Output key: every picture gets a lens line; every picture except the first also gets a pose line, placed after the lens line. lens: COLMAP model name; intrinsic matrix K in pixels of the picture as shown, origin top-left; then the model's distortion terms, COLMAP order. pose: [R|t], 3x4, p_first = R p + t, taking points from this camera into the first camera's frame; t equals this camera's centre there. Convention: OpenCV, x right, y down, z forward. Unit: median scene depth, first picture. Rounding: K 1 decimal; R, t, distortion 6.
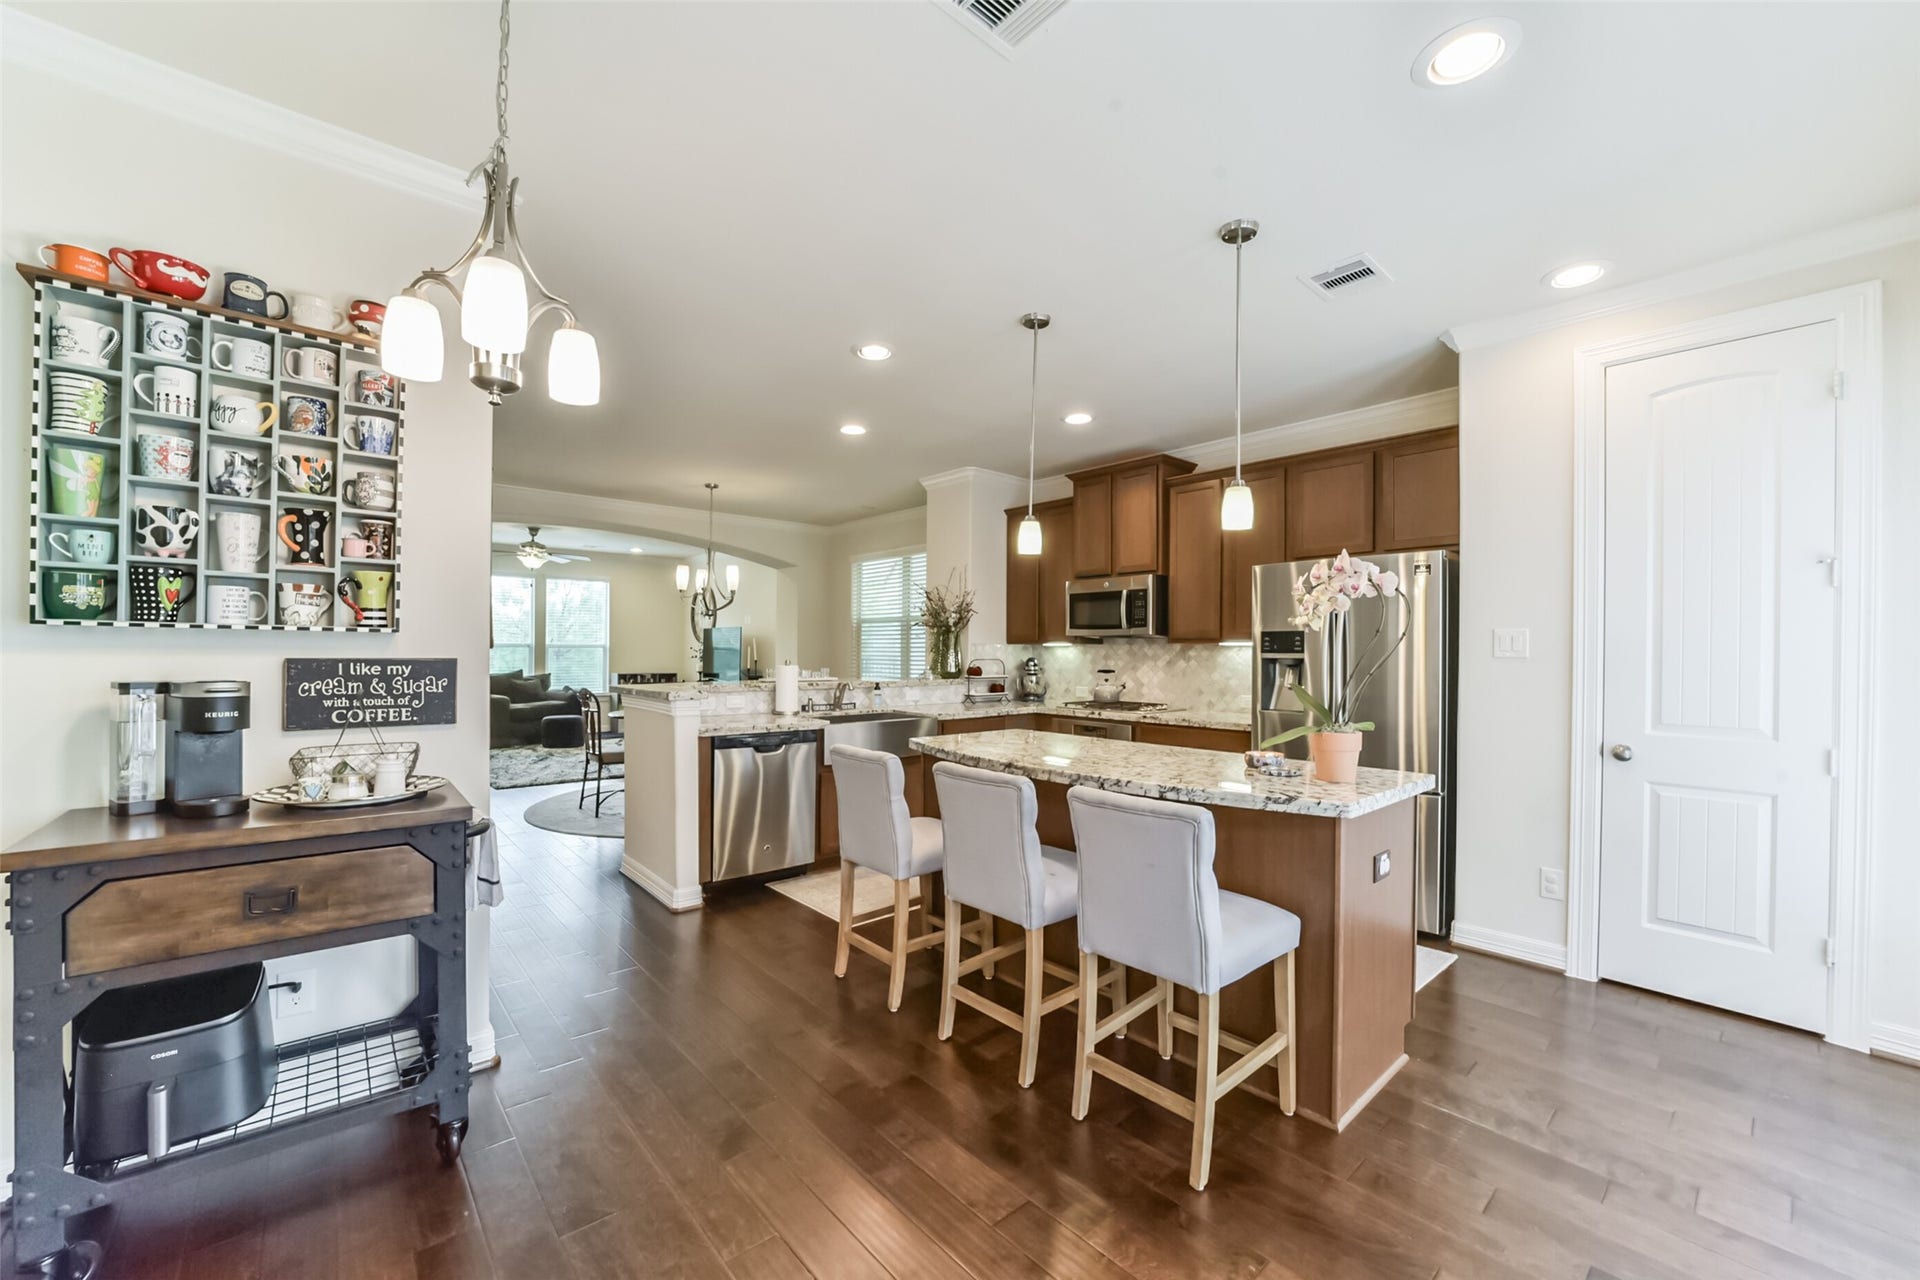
lens RADIAL K [[750.8, 0, 970.1], [0, 750.8, 651.2], [0, 0, 1]] dist [-0.027904, 0.005394]
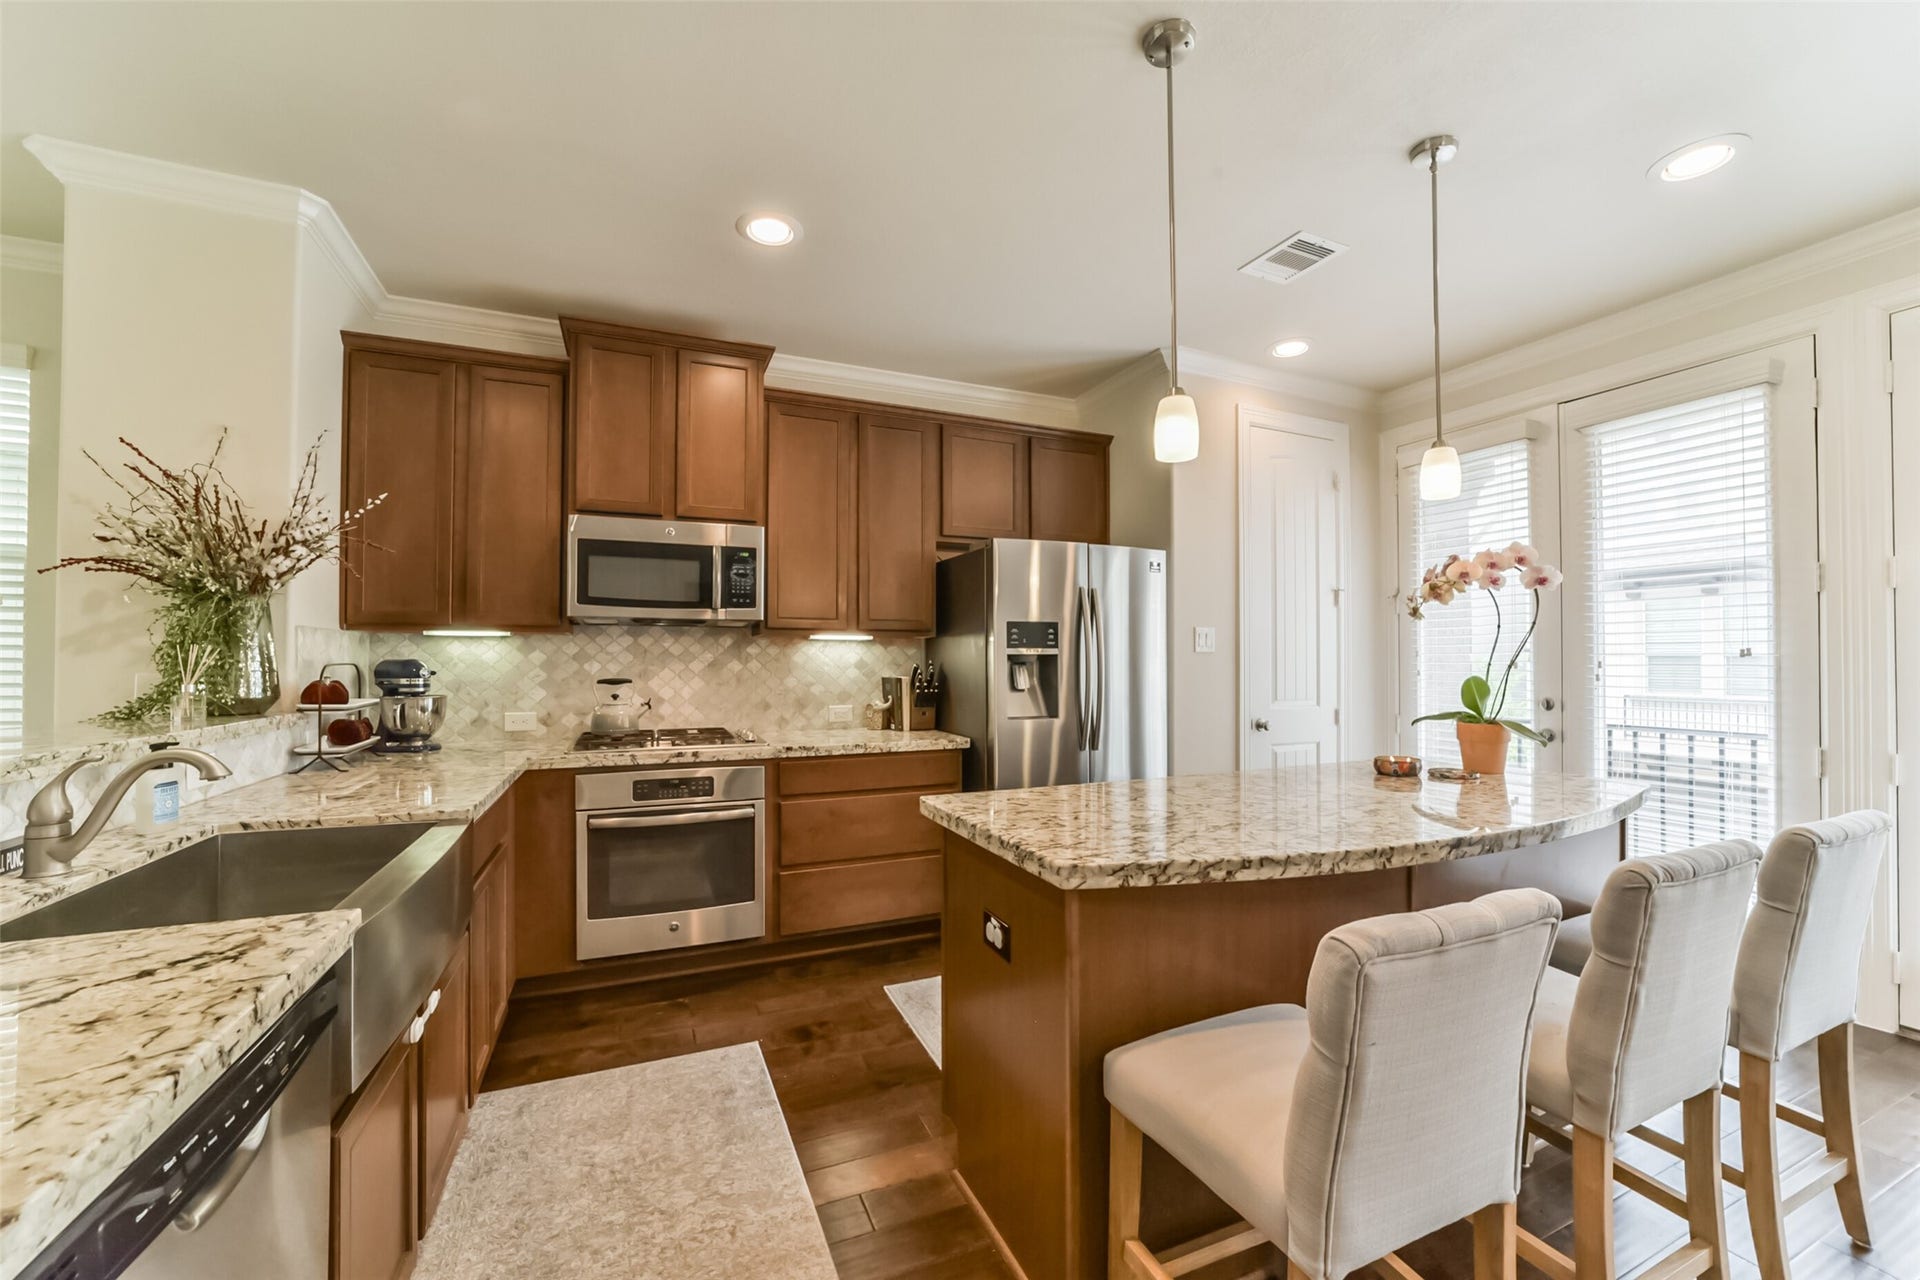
lens RADIAL K [[750.8, 0, 960.3], [0, 750.8, 654.3], [0, 0, 1]] dist [-0.027904, 0.005394]
pose [[0.307582, -0.000039, 0.951522, -0.478348], [0.001804, 0.999998, -0.000542, 0.011336], [-0.951520, 0.001884, 0.307582, 0.958373]]
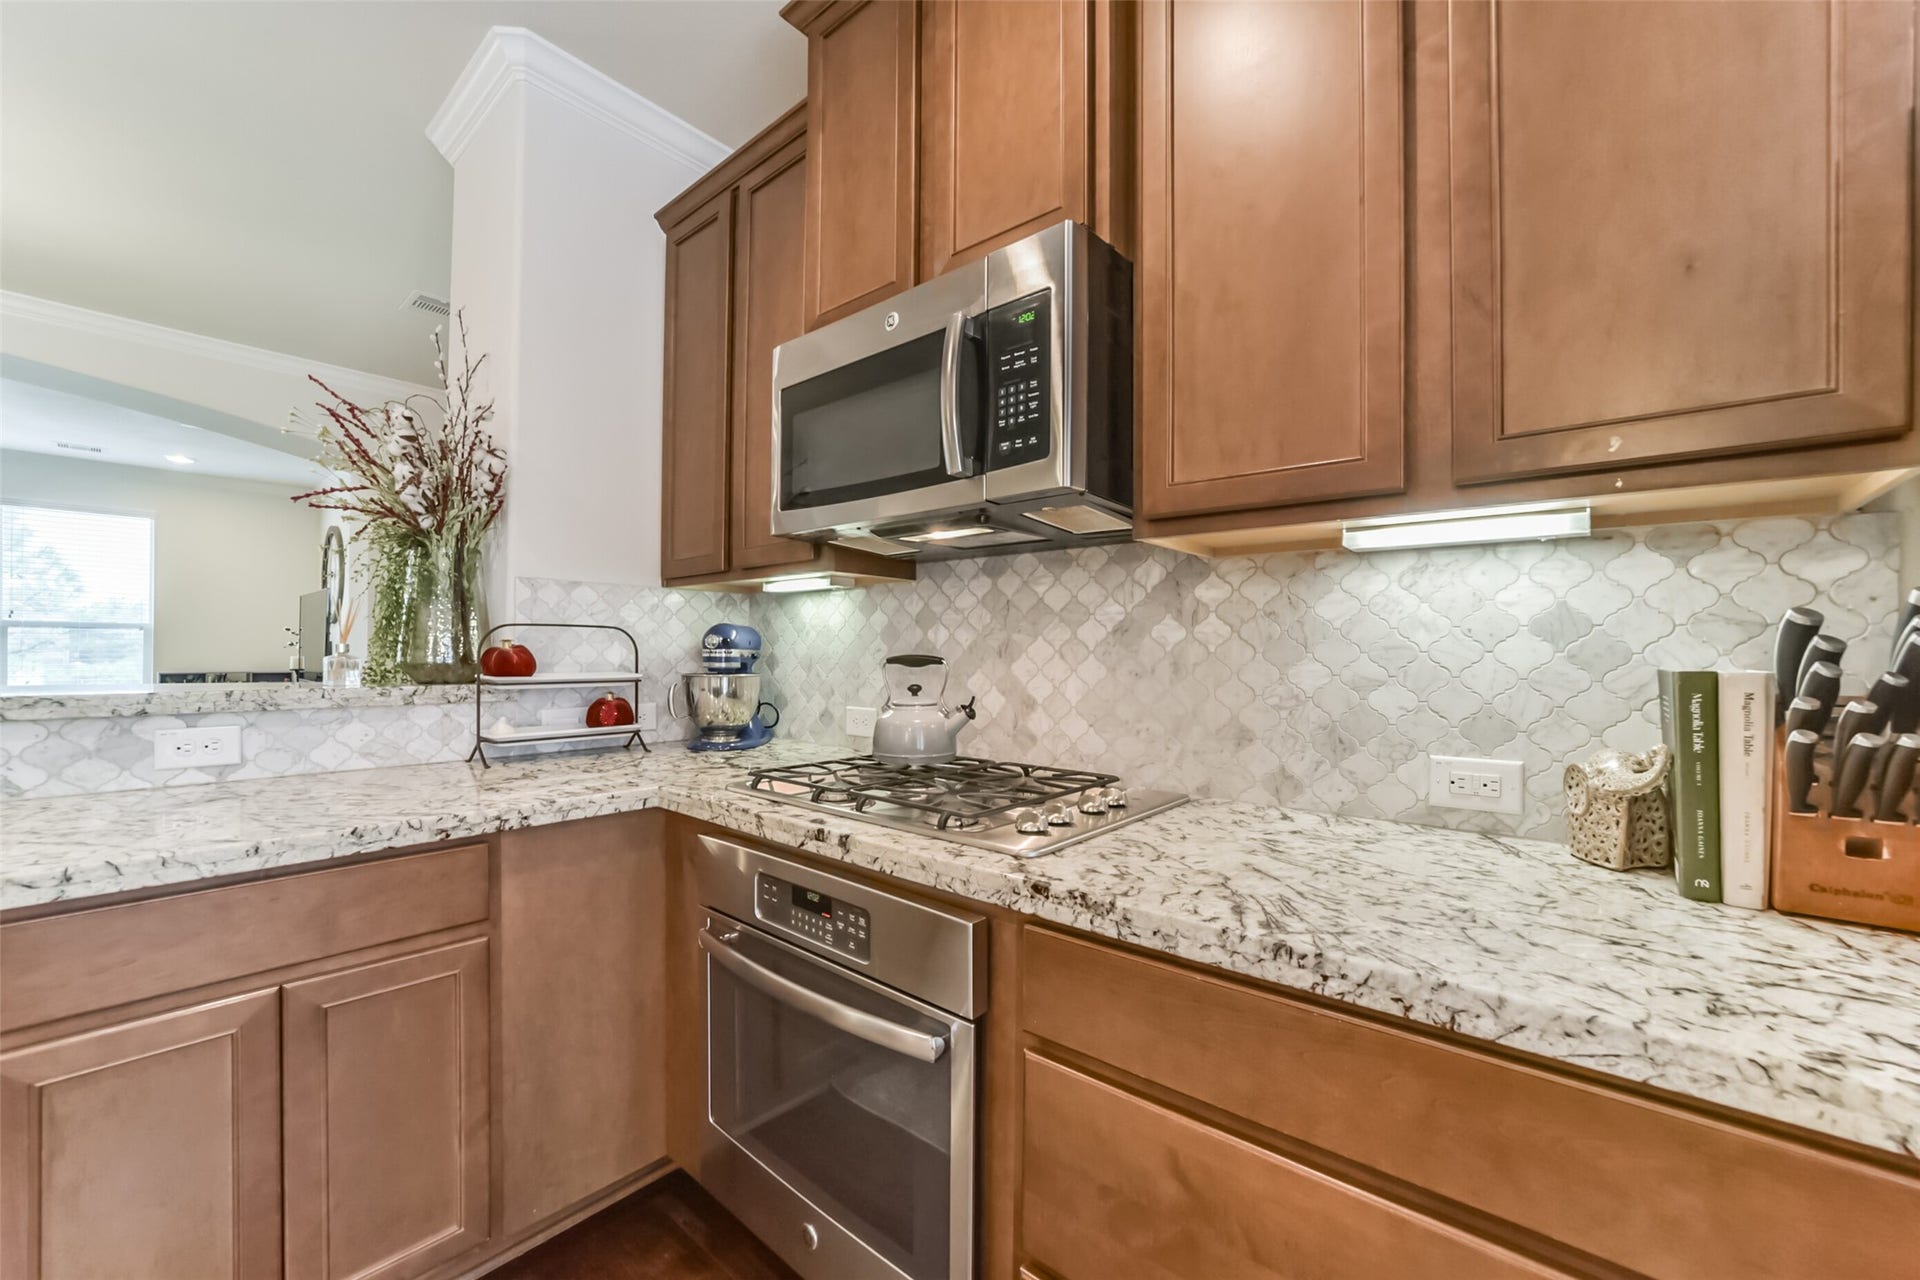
lens RADIAL K [[750.8, 0, 970.4], [0, 750.8, 649.9], [0, 0, 1]] dist [-0.027904, 0.005394]
pose [[0.990159, 0.002580, 0.139924, 0.272024], [-0.002298, 0.999995, -0.002177, 0.039158], [-0.139929, 0.001834, 0.990160, 1.172720]]
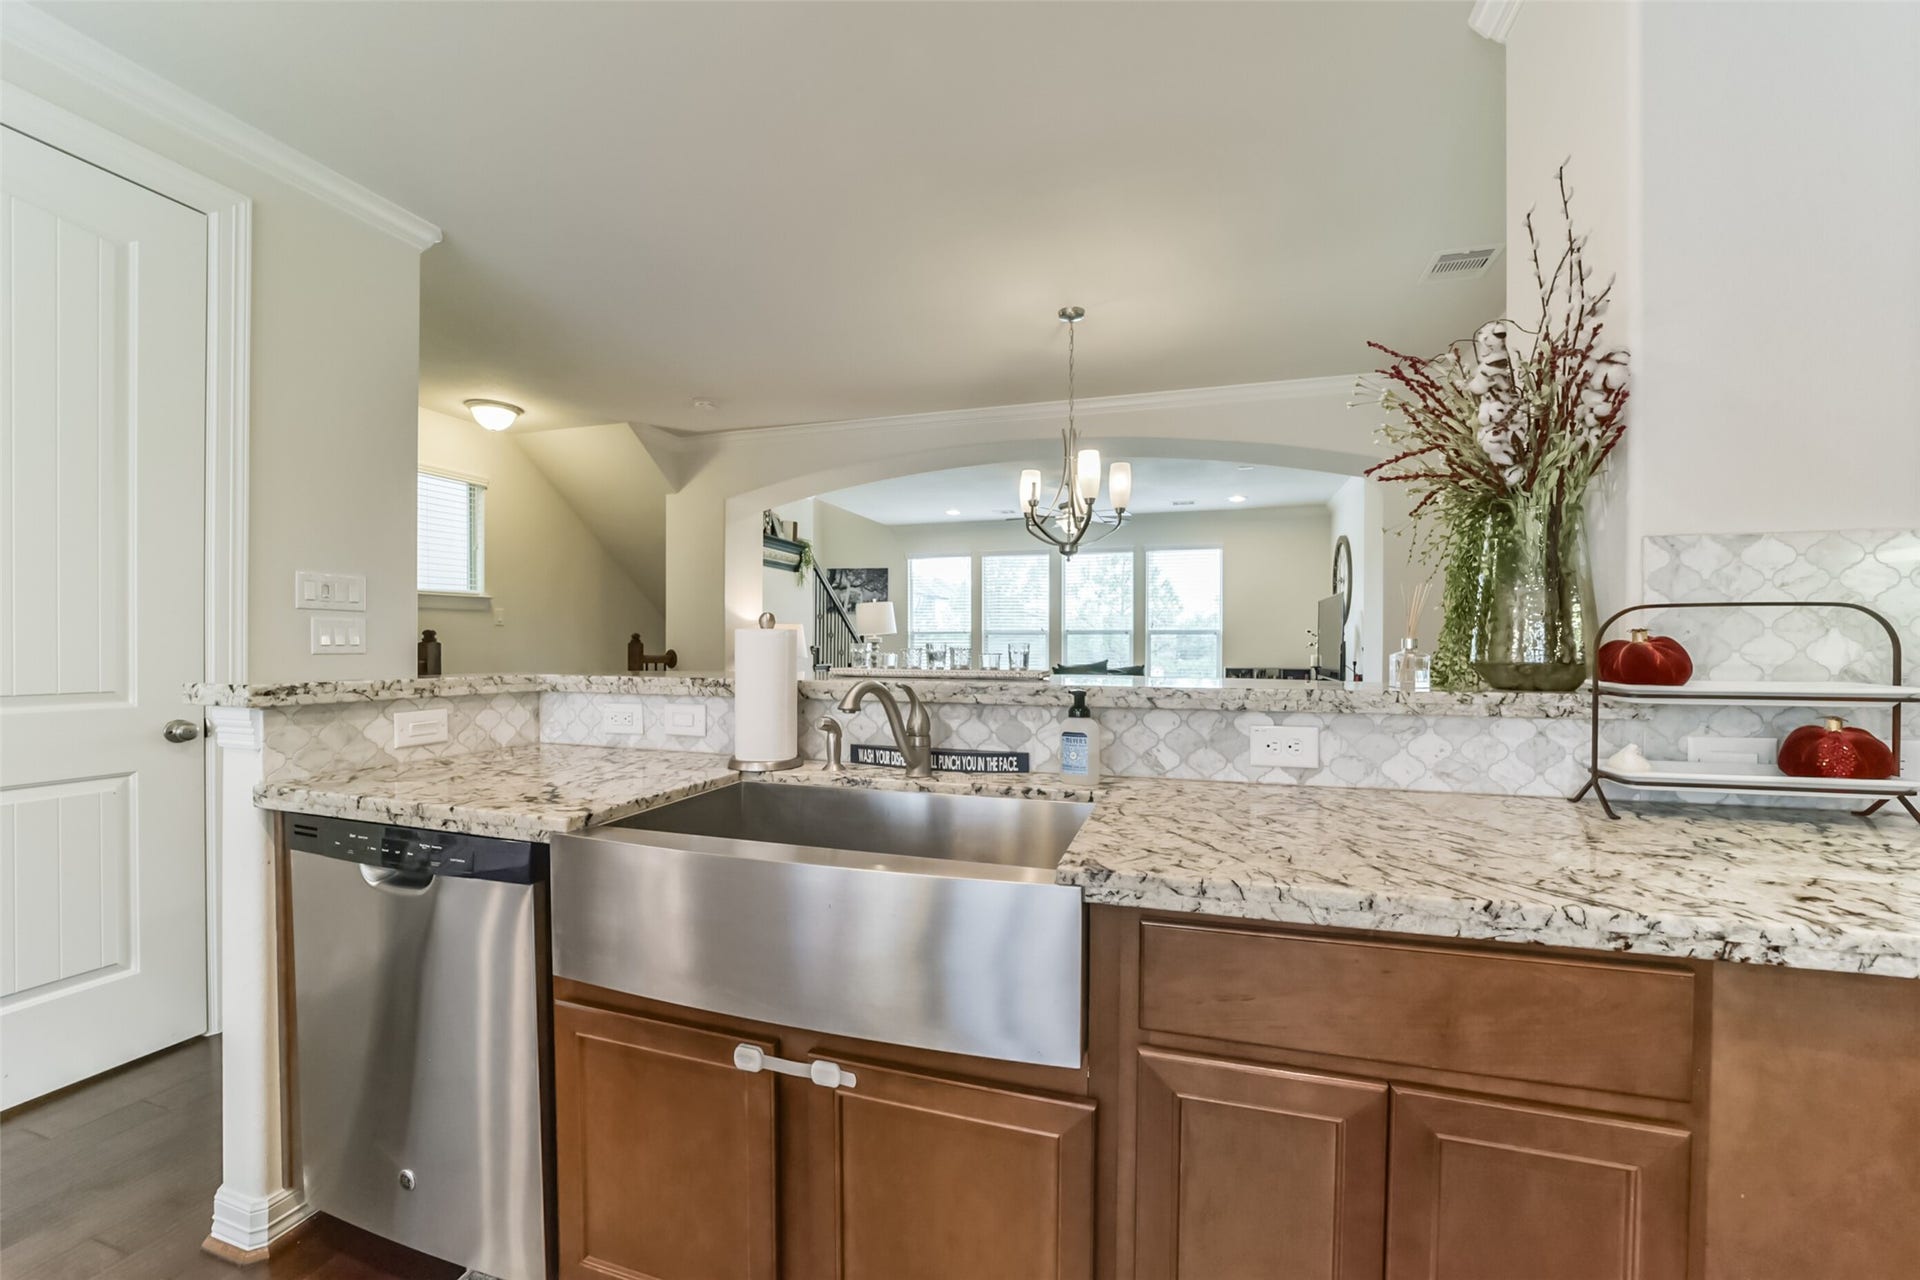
lens RADIAL K [[750.8, 0, 955.6], [0, 750.8, 651.5], [0, 0, 1]] dist [-0.027904, 0.005394]
pose [[0.509355, 0.002021, -0.860554, 0.150587], [-0.001064, 0.999998, 0.001718, 0.041938], [0.860556, 0.000041, 0.509356, 1.288342]]
